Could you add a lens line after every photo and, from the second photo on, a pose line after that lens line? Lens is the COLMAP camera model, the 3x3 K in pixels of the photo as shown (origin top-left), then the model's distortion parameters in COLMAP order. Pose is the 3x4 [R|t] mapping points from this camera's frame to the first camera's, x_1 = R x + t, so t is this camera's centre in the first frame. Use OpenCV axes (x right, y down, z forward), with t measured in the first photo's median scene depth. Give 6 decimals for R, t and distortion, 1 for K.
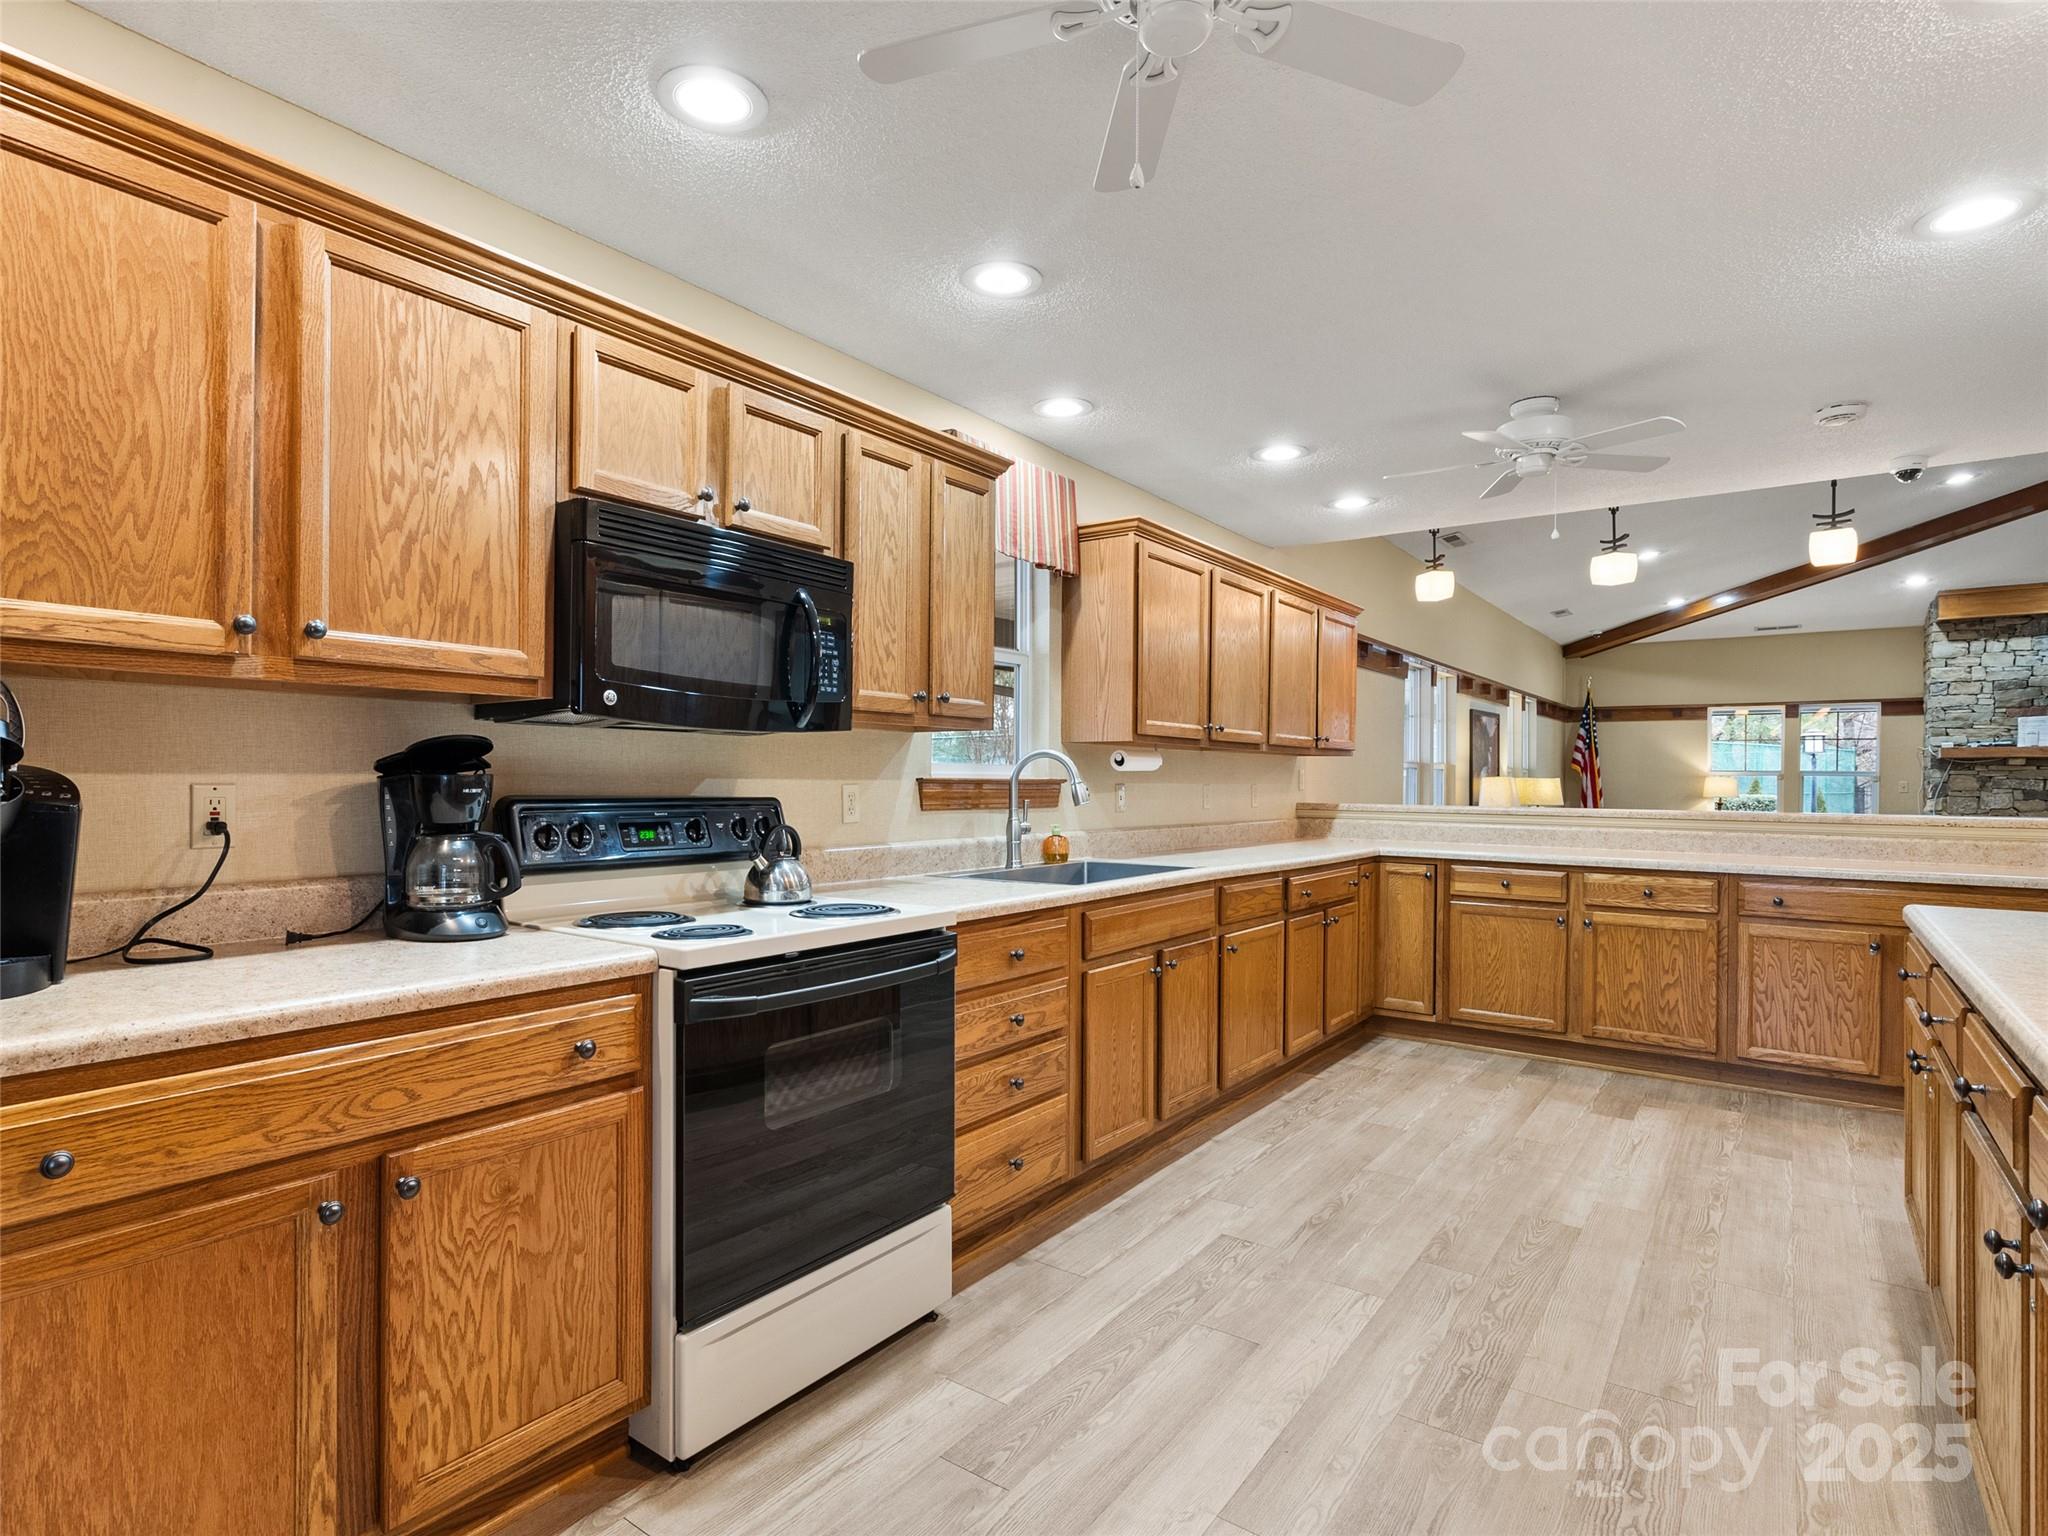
lens RADIAL K [[1086.5, 0, 1023.8], [0, 1086.5, 779.9], [0, 0, 1]] dist [-0.000690, 0.000401]
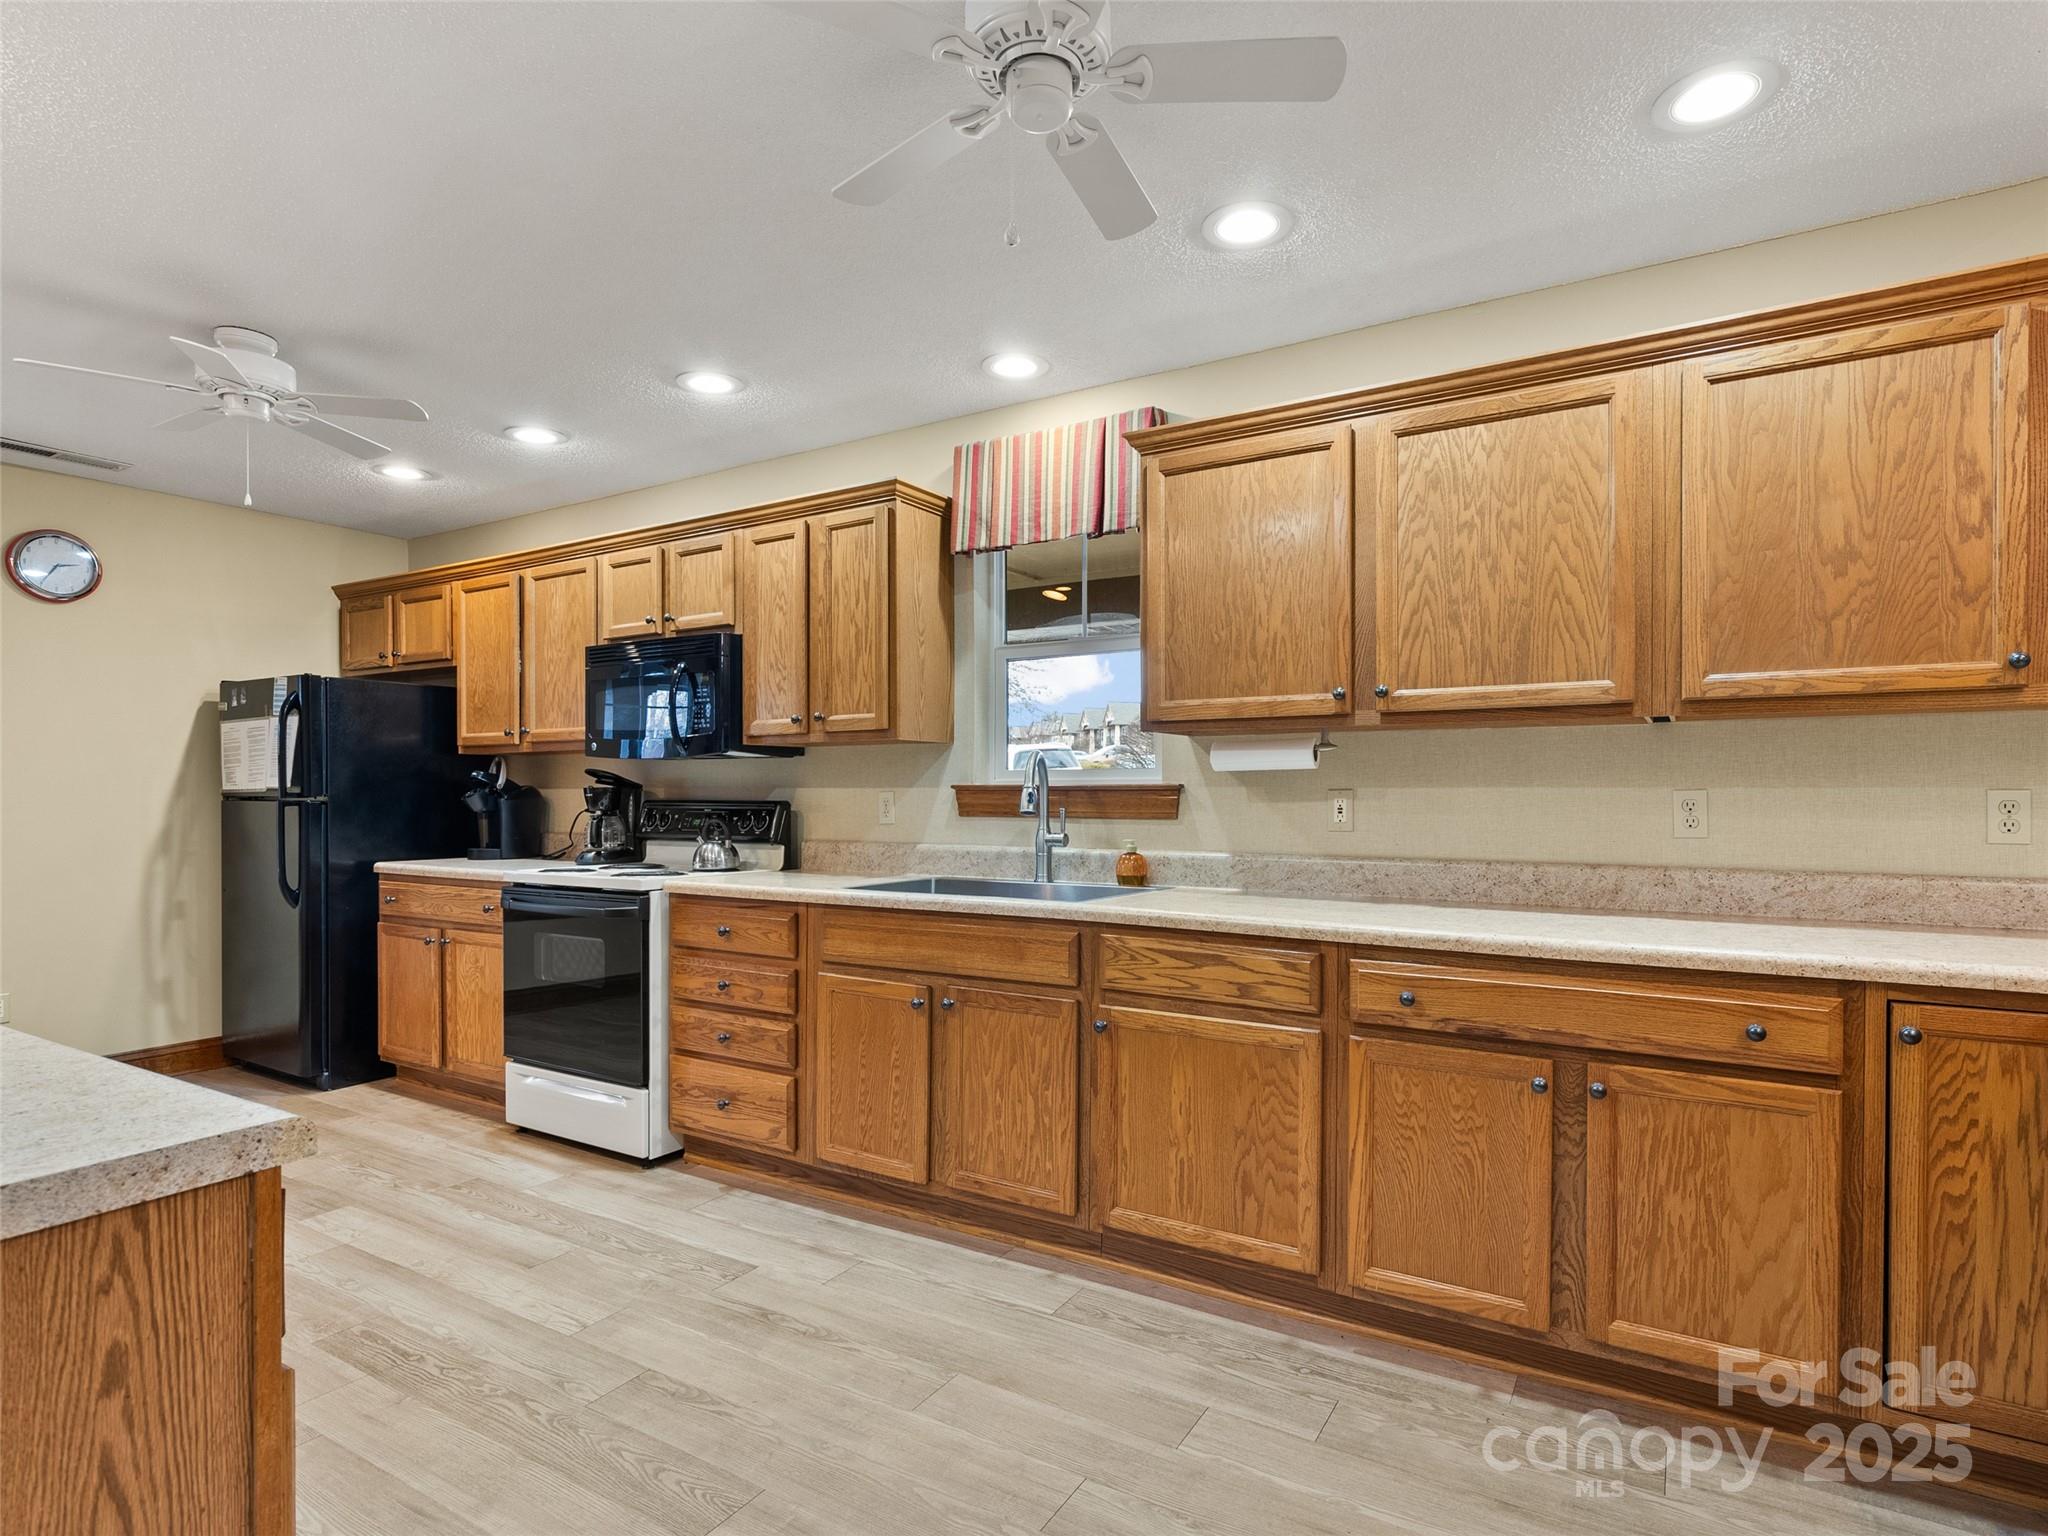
lens RADIAL K [[1091.1, 0, 1025.5], [0, 1091.1, 801.2], [0, 0, 1]] dist [-0.002528, -0.000258]
pose [[0.061072, 0.002030, -0.998131, 1.132913], [0.003373, 0.999992, 0.002240, 0.013002], [0.998128, -0.003503, 0.061065, 1.168133]]
